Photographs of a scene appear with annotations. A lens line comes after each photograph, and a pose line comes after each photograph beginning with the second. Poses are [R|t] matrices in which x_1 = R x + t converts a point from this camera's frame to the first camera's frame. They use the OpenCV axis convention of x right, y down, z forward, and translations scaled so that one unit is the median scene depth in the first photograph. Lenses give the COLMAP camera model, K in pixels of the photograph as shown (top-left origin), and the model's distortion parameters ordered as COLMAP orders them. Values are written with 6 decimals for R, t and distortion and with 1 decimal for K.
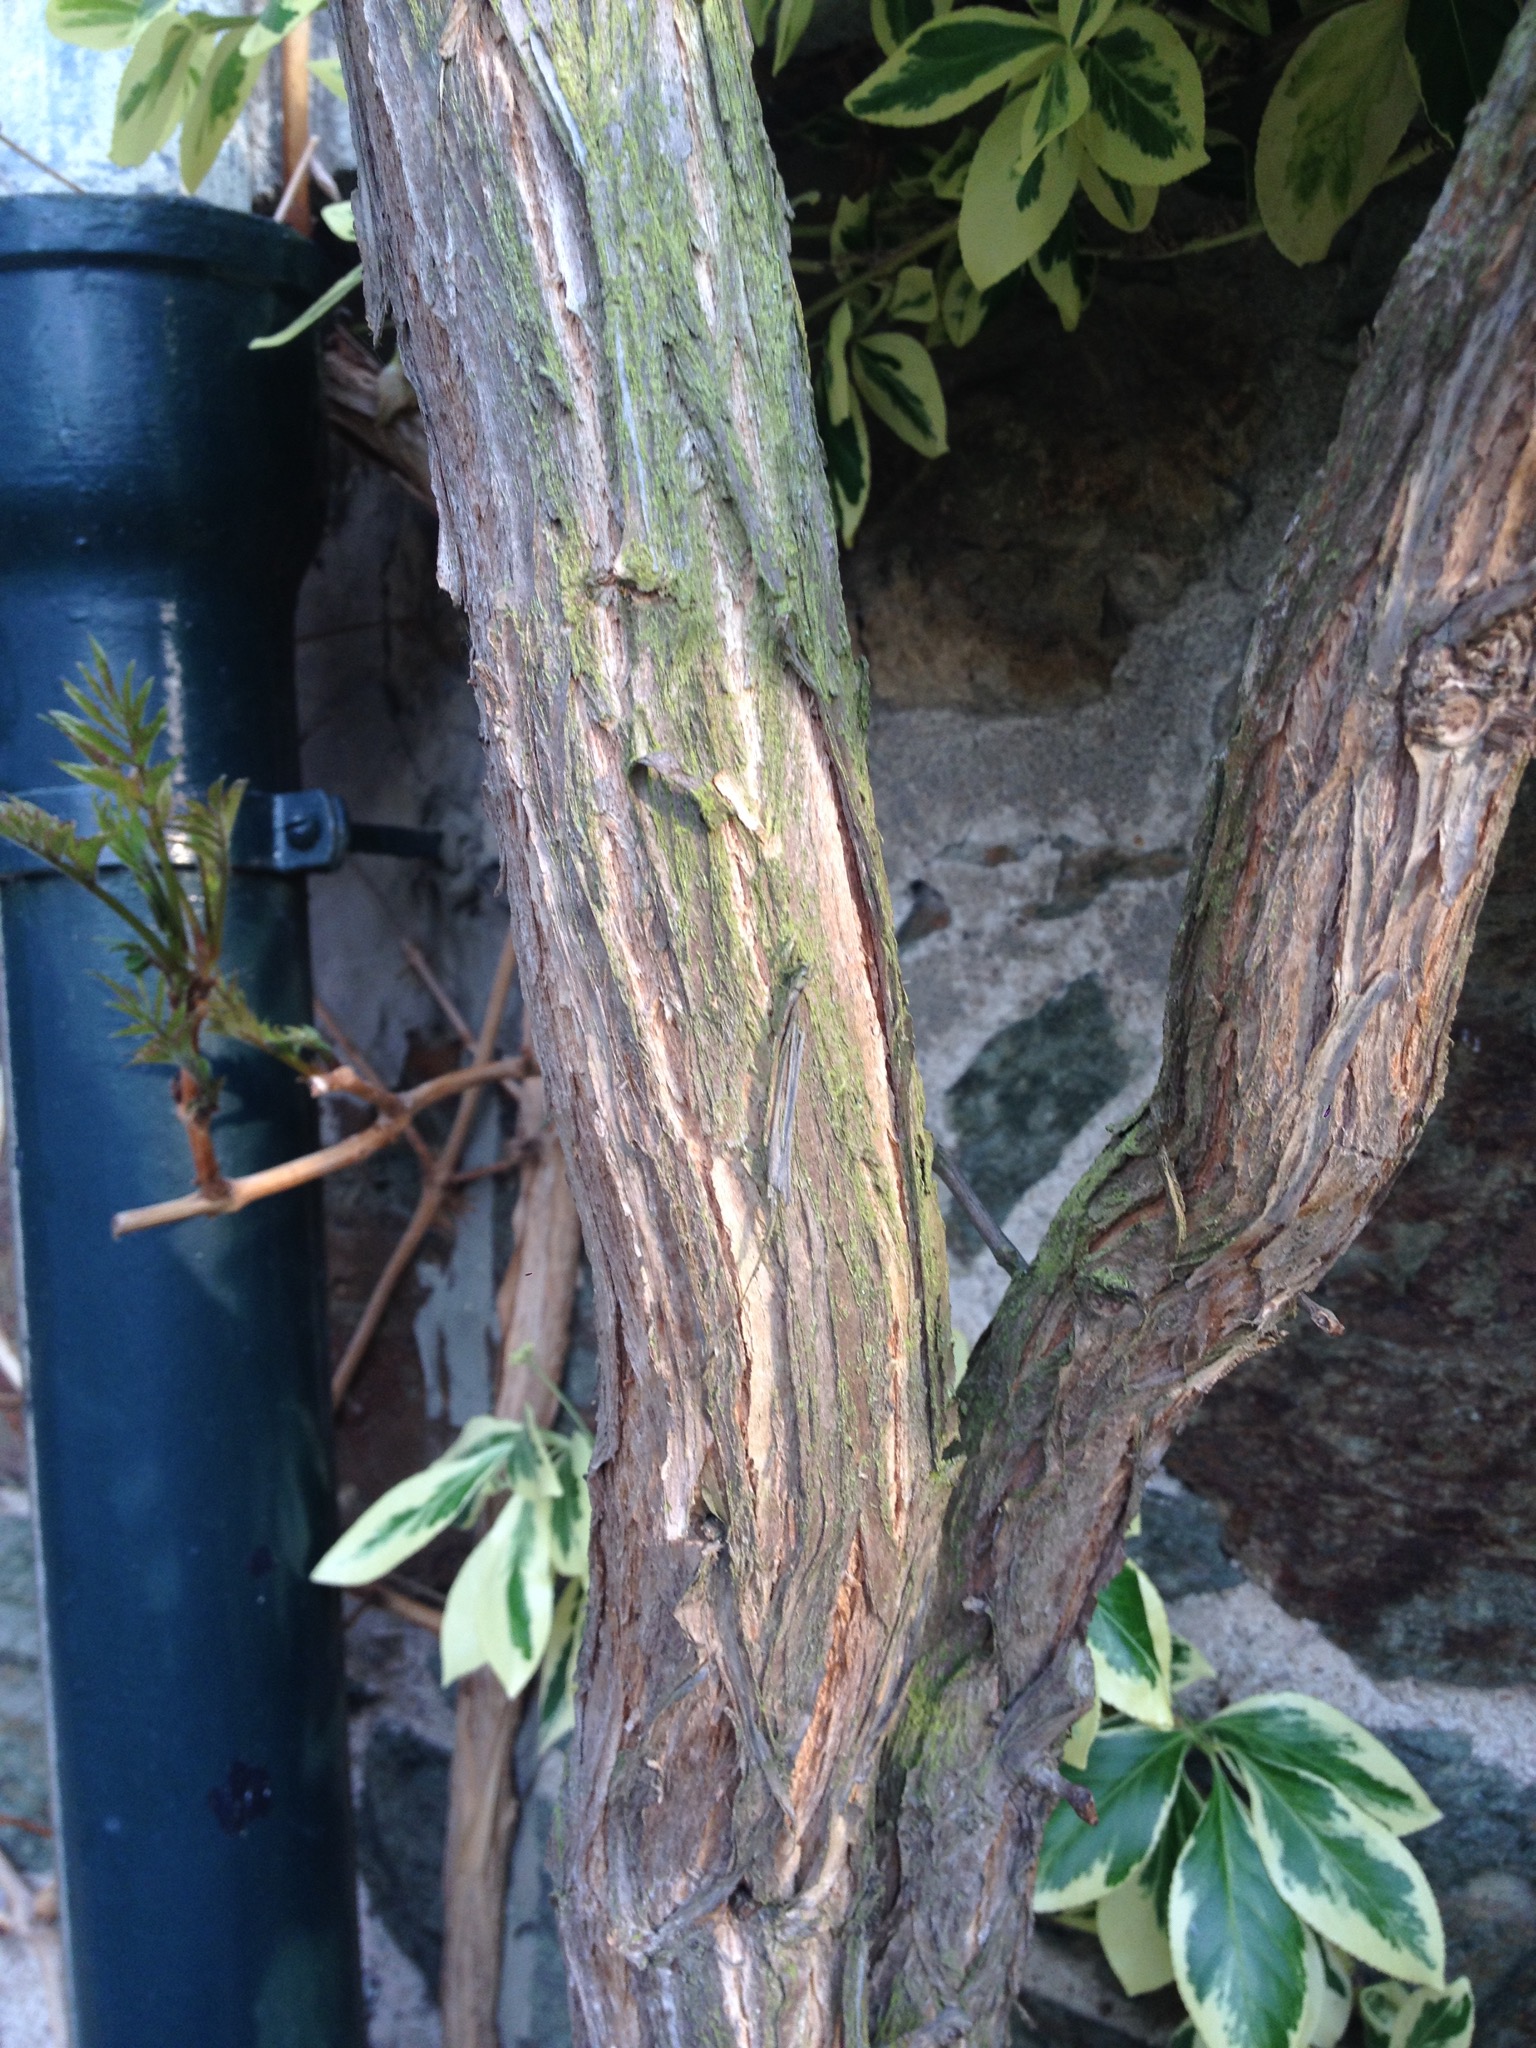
lens RADIAL K [[2065.8, 0, 768.0], [0, 2065.8, 1024.0], [0, 0, 1]] dist [-0.008374, -0.027041]
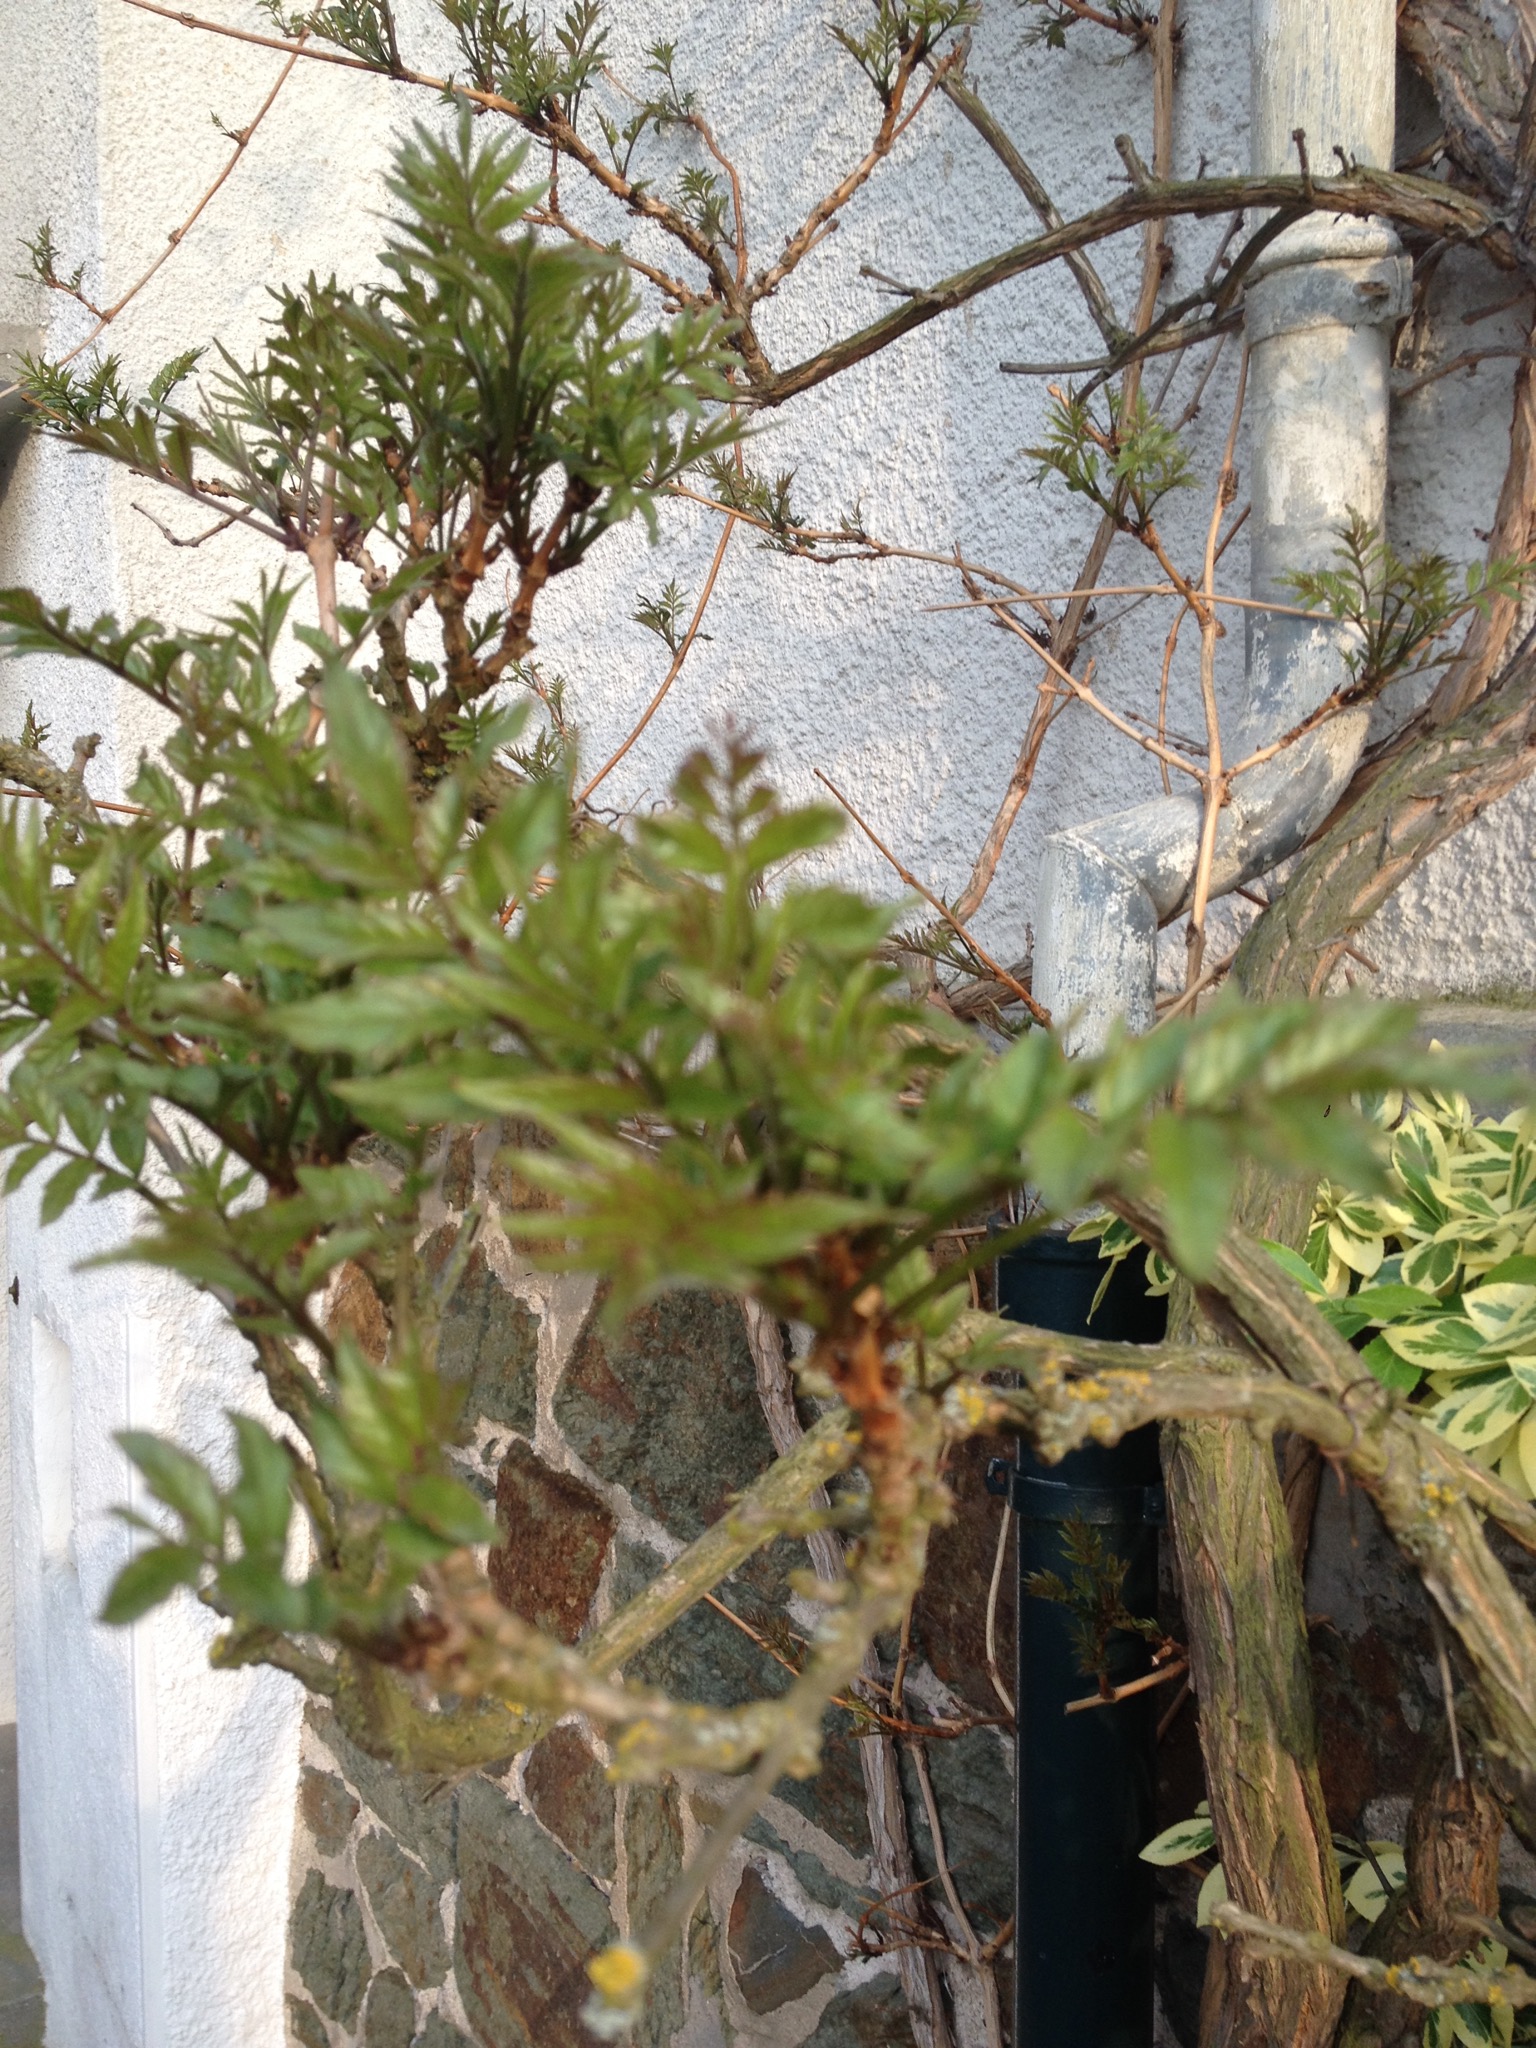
lens RADIAL K [[2065.8, 0, 768.0], [0, 2065.8, 1024.0], [0, 0, 1]] dist [-0.008374, -0.027041]
pose [[0.911039, 0.062258, -0.407592, 0.494090], [-0.060476, 0.998020, 0.017268, -1.253021], [0.407860, 0.008918, 0.913001, -2.234796]]
